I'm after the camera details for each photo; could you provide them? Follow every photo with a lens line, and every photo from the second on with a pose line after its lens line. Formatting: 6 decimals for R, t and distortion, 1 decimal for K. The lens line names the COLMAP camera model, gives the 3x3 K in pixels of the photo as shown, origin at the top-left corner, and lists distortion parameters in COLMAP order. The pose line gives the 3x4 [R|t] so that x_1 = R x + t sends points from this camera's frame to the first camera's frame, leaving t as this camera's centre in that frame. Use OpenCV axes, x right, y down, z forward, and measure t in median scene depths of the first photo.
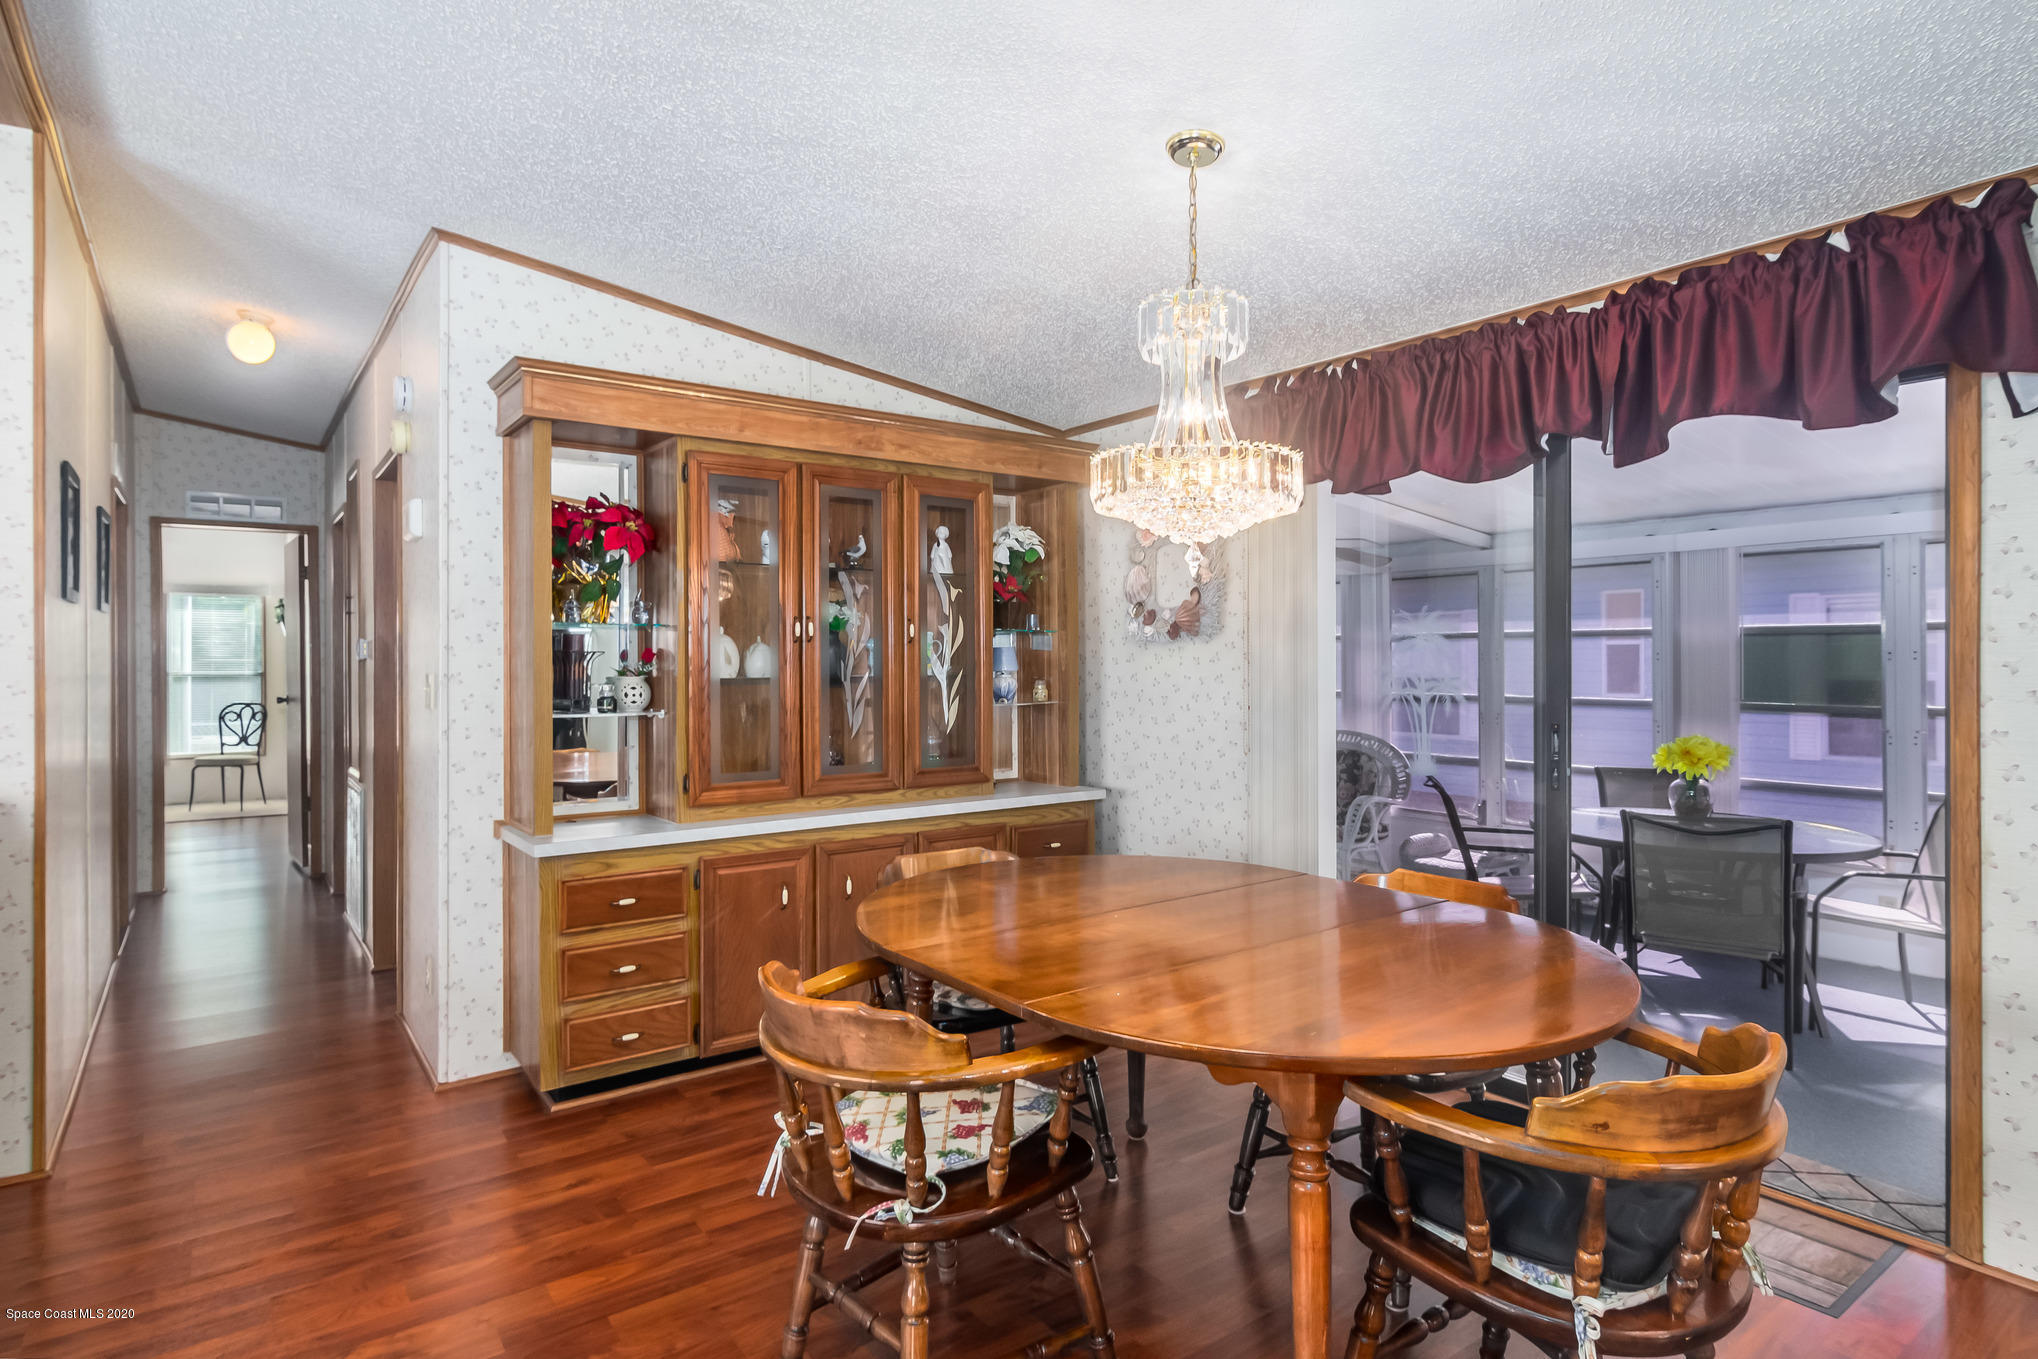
lens RADIAL K [[1101.4, 0, 1021.2], [0, 1101.4, 669.2], [0, 0, 1]] dist [-0.002329, -0.000214]
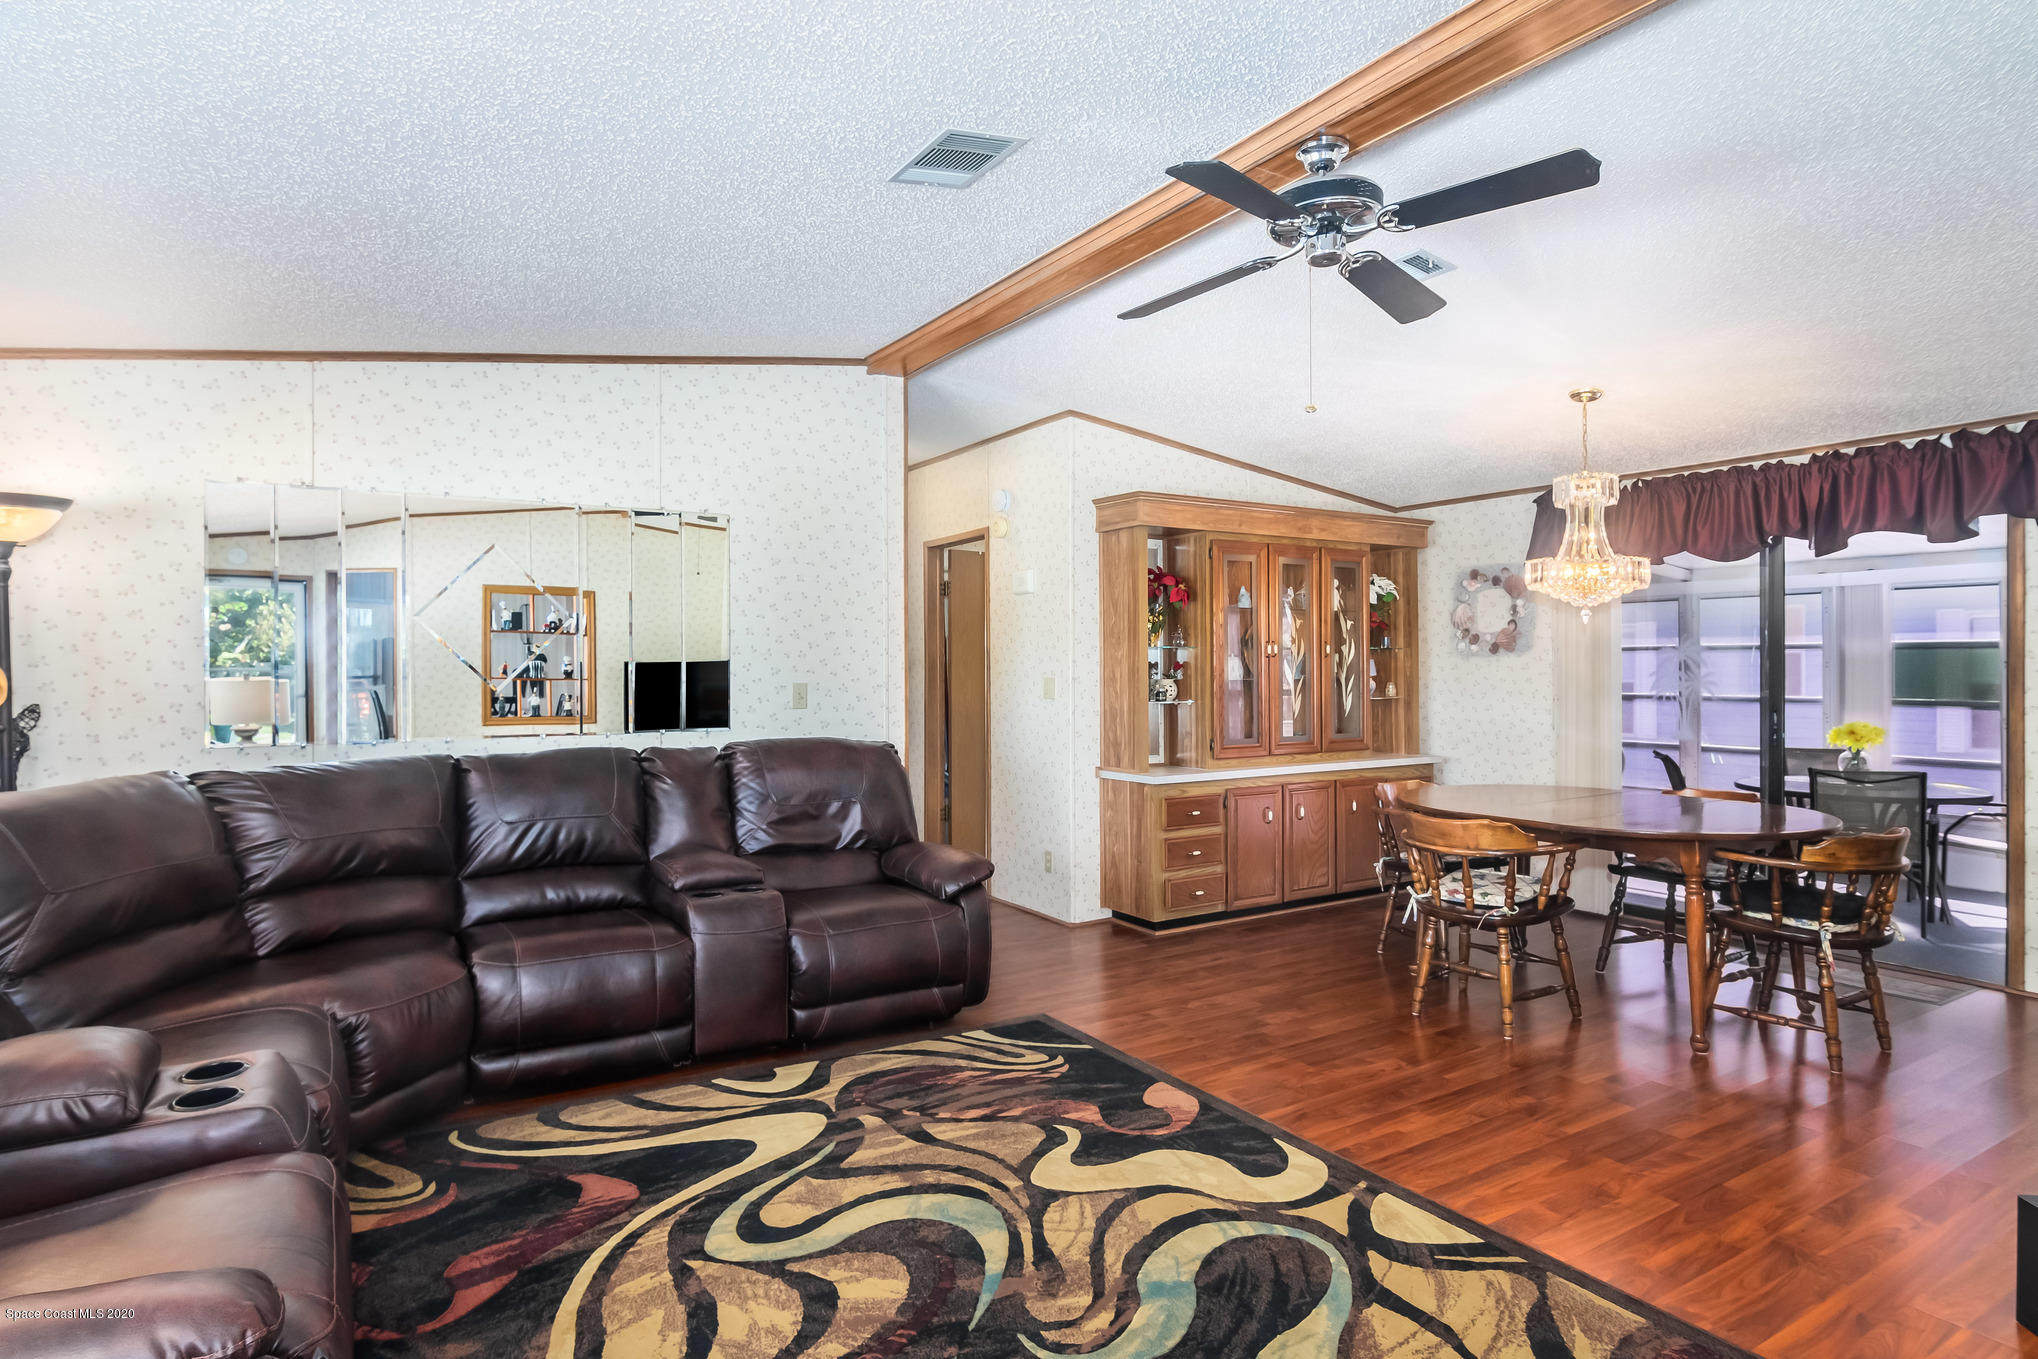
lens RADIAL K [[1144.1, 0, 1019.0], [0, 1144.1, 679.5], [0, 0, 1]] dist [-0.009255, -0.002405]
pose [[0.997144, -0.000924, -0.075514, -0.502132], [0.001213, 0.999992, 0.003779, 0.001021], [0.075510, -0.003860, 0.997138, -0.769183]]
